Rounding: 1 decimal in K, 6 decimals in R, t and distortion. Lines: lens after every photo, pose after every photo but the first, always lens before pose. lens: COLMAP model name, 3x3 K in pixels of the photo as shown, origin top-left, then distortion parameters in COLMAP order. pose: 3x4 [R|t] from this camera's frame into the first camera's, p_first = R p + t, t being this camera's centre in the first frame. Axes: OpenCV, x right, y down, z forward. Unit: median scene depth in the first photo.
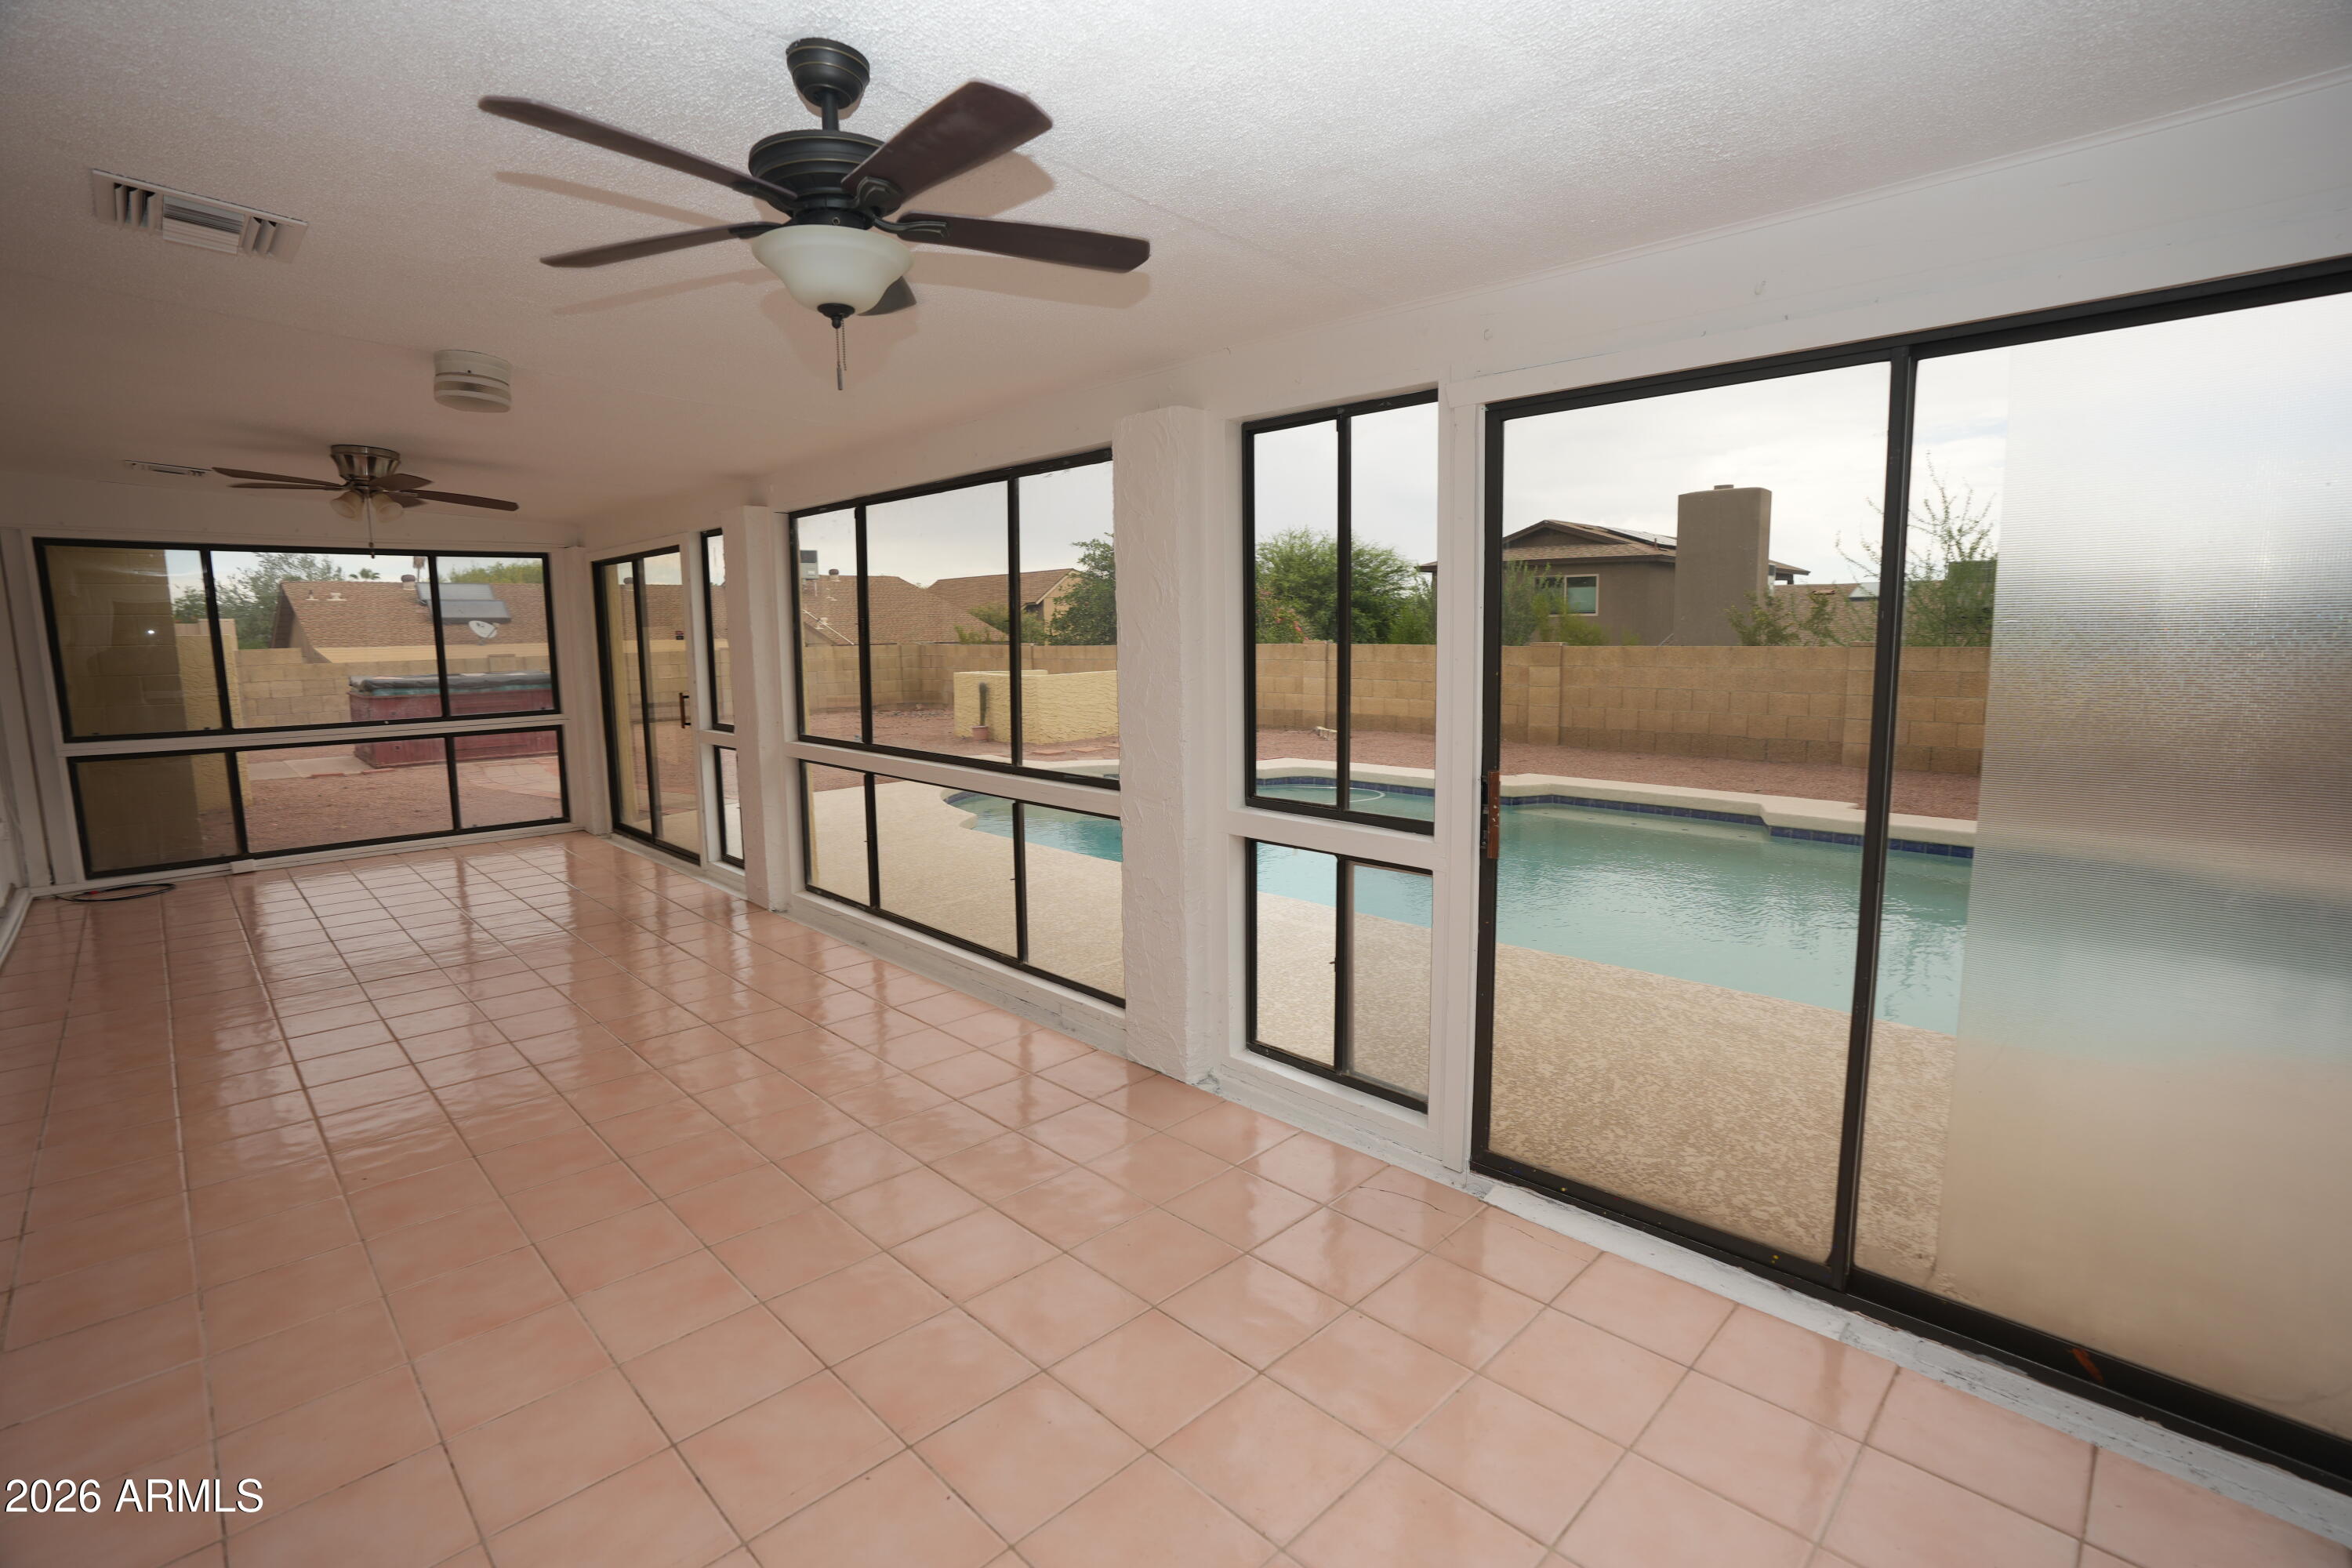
lens RADIAL K [[1077.0, 0, 1173.4], [0, 1077.0, 776.2], [0, 0, 1]] dist [-0.054529, 0.014959]
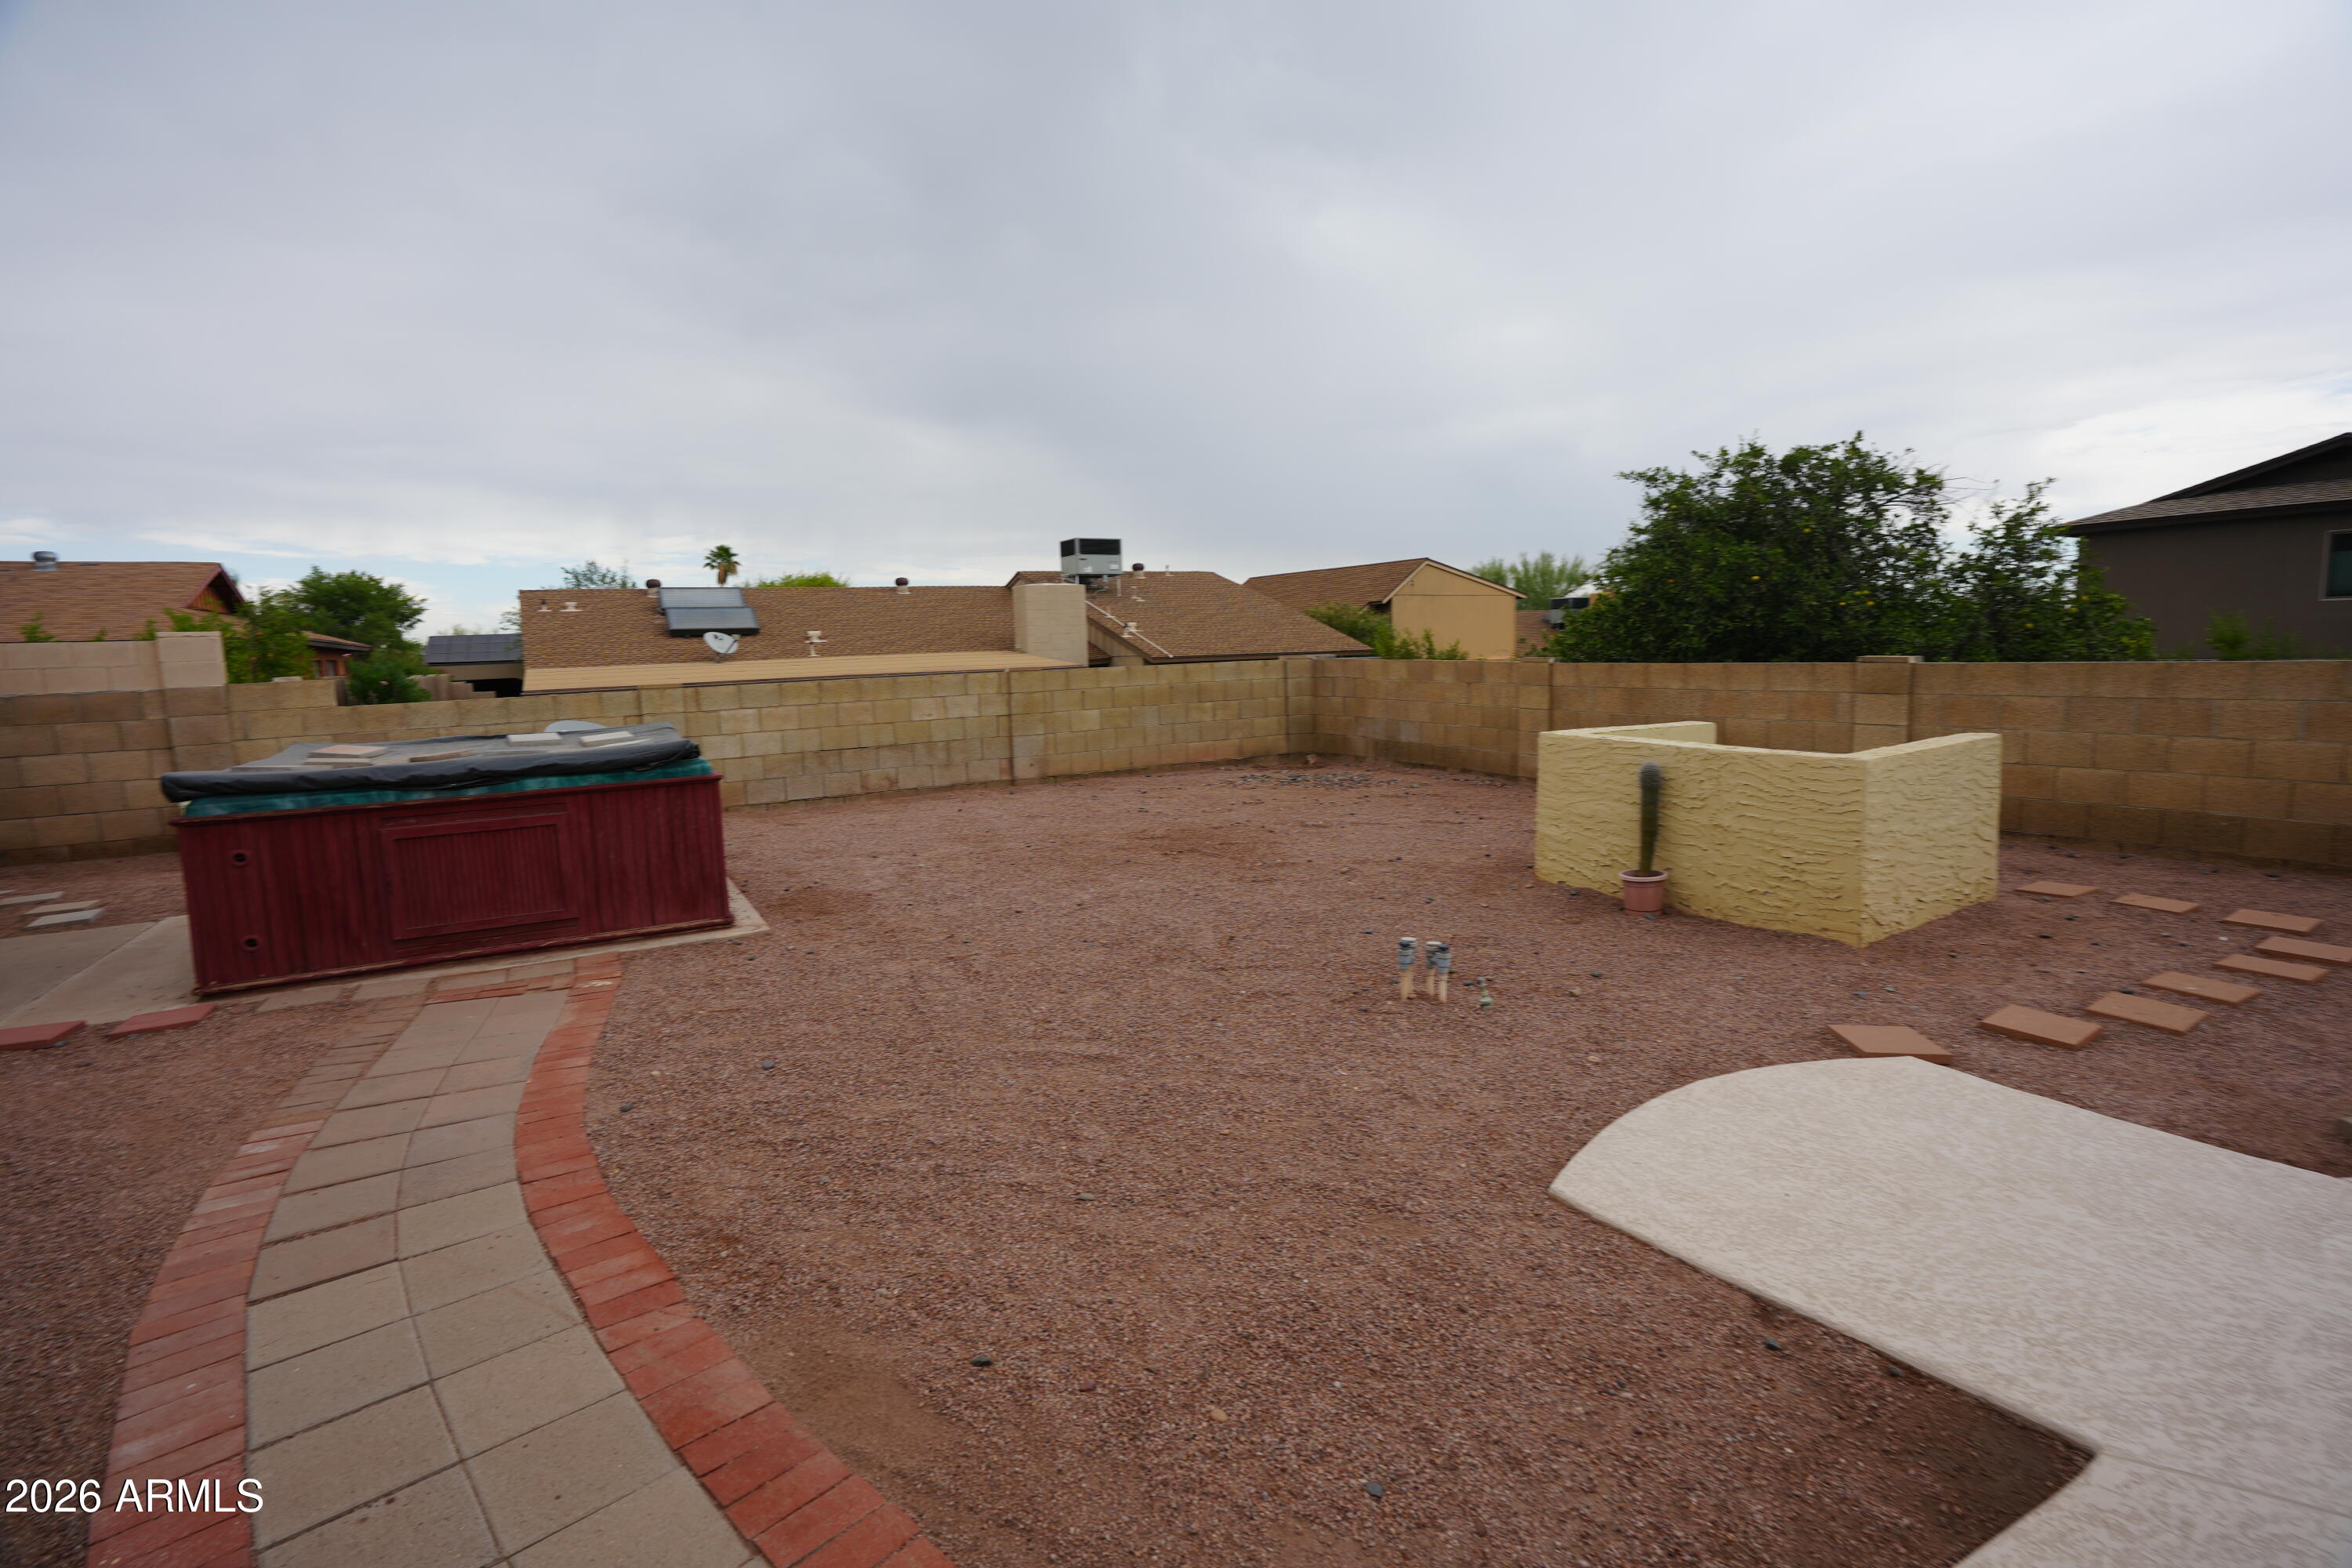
lens RADIAL K [[1077.0, 0, 1151.4], [0, 1077.0, 769.5], [0, 0, 1]] dist [-0.054529, 0.014959]
pose [[0.966155, 0.015055, -0.257522, -0.285474], [-0.018408, 0.999774, -0.010613, -0.087671], [0.257304, 0.014994, 0.966214, 0.649607]]
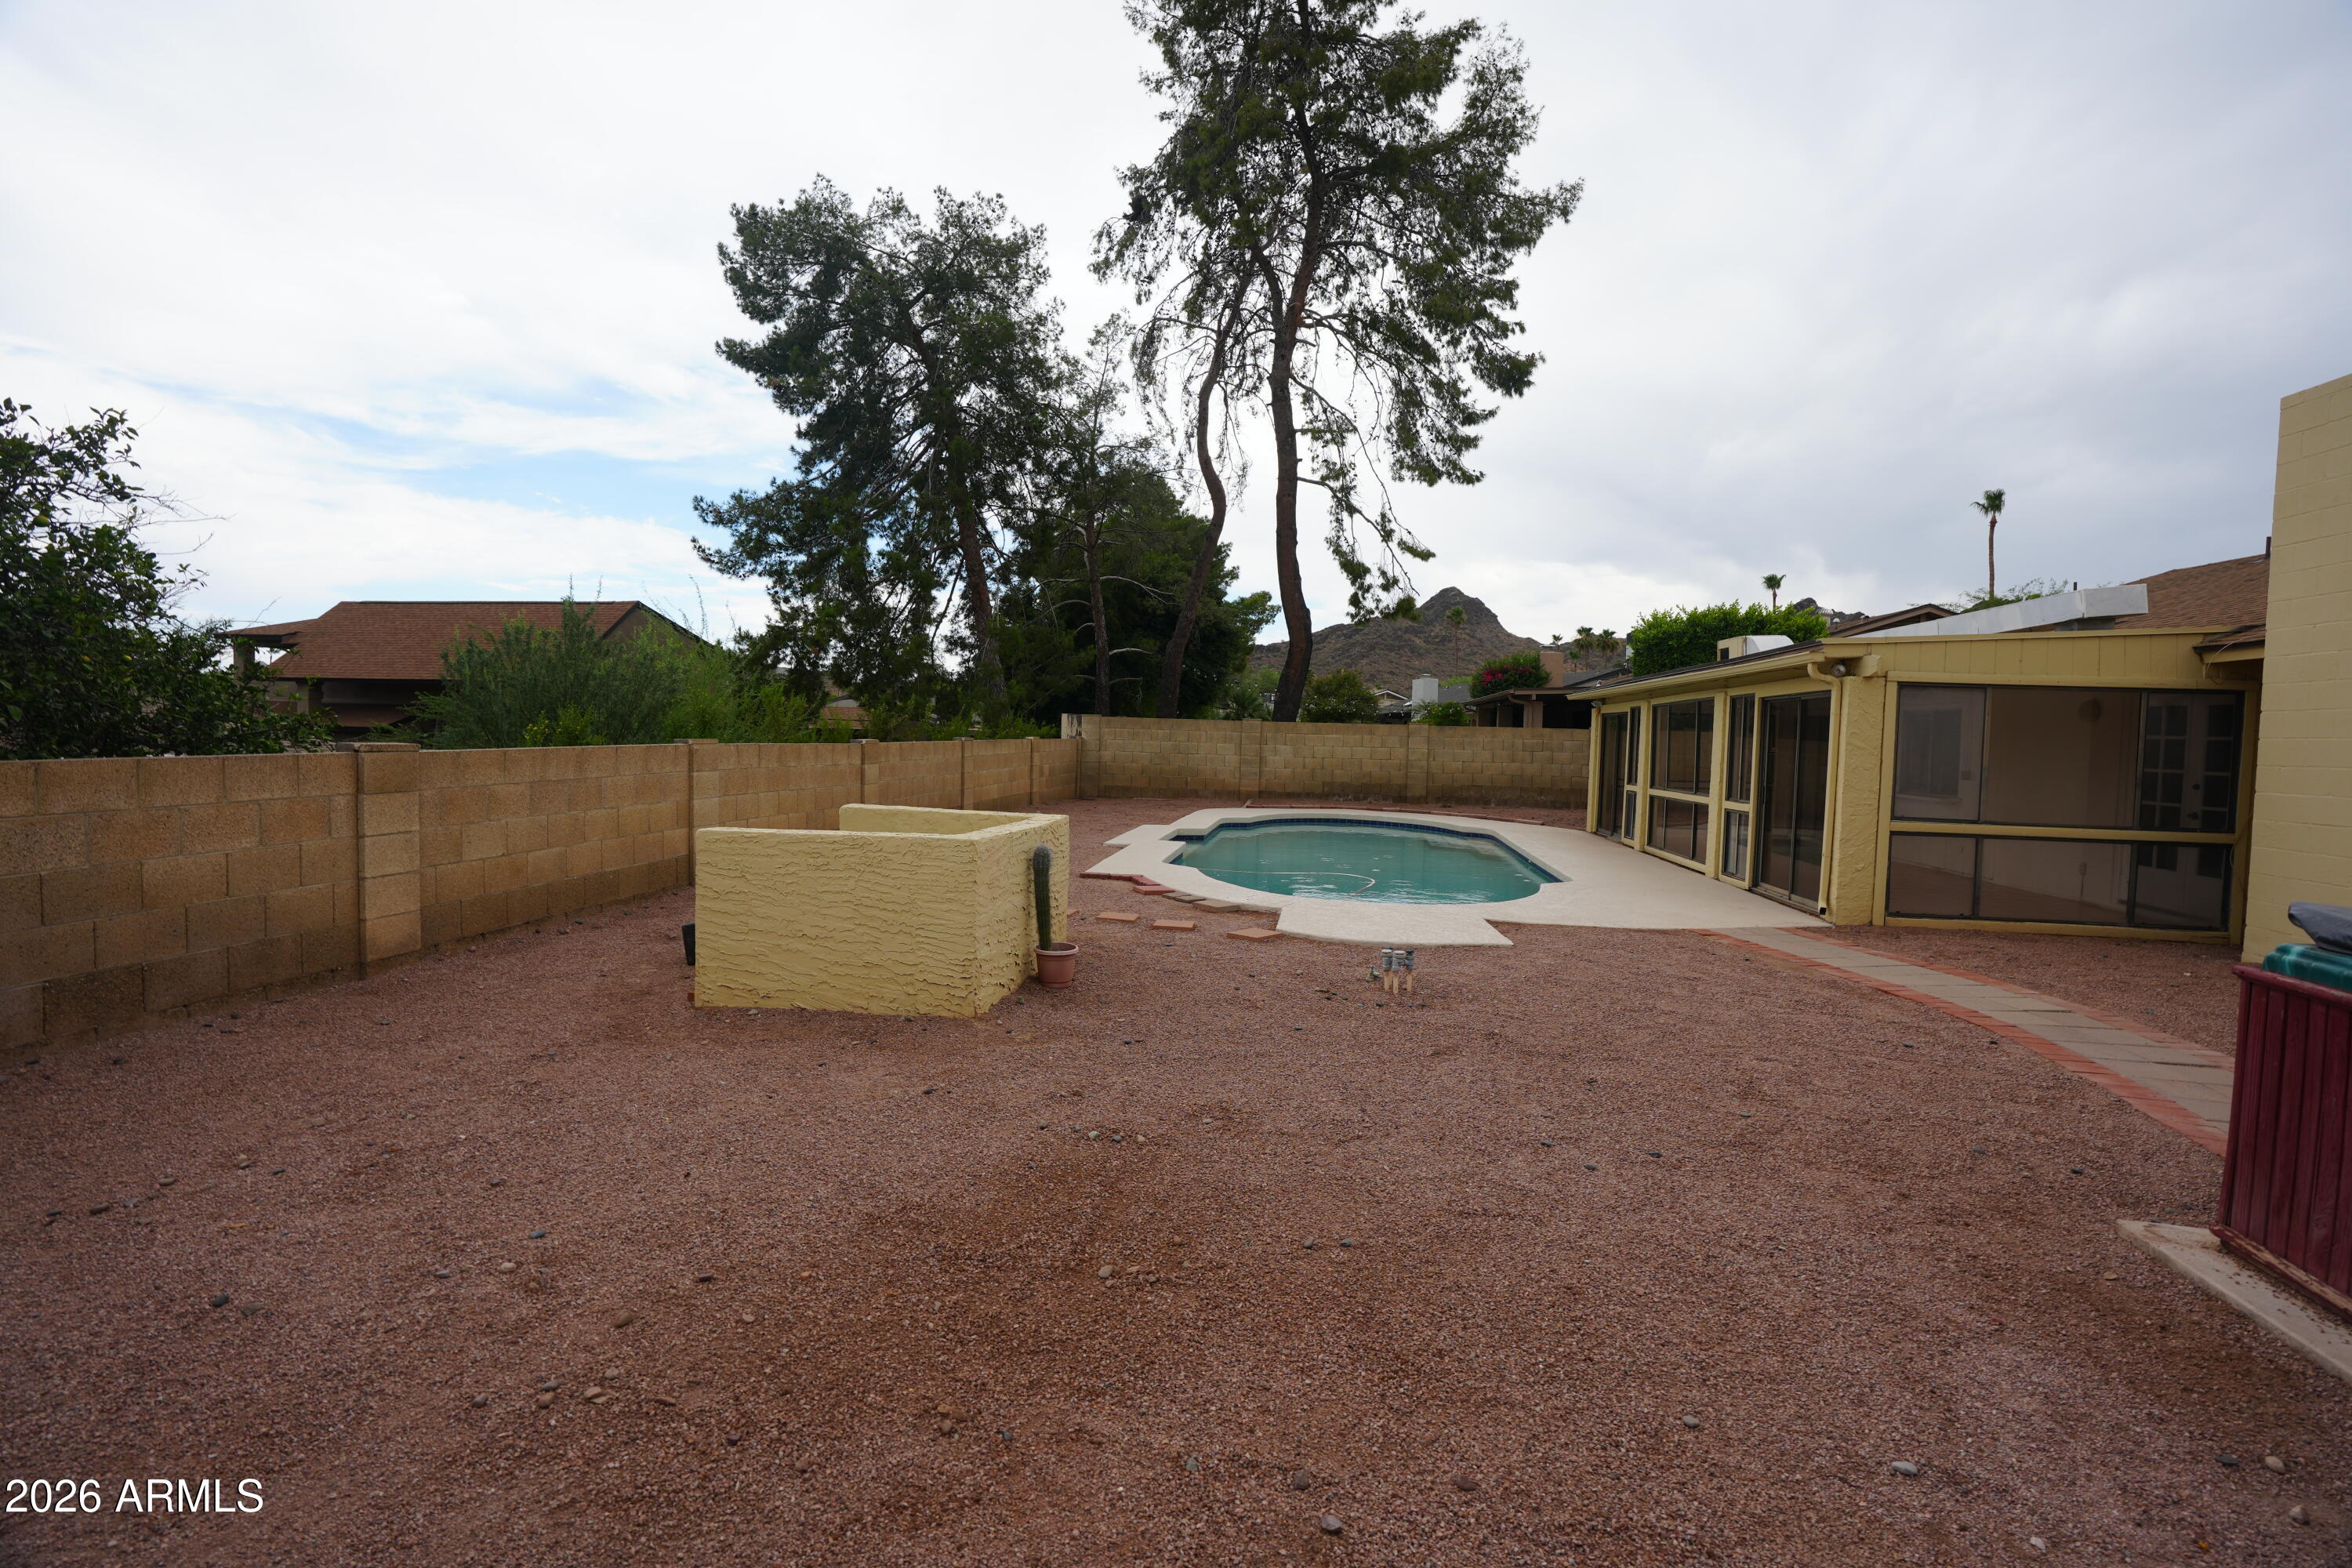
lens RADIAL K [[1077.0, 0, 1183.8], [0, 1077.0, 776.4], [0, 0, 1]] dist [-0.054529, 0.014959]
pose [[-0.602639, -0.038662, 0.797076, -0.618940], [0.084459, 0.990126, 0.111882, -0.177606], [-0.793532, 0.134745, -0.593424, 1.363192]]
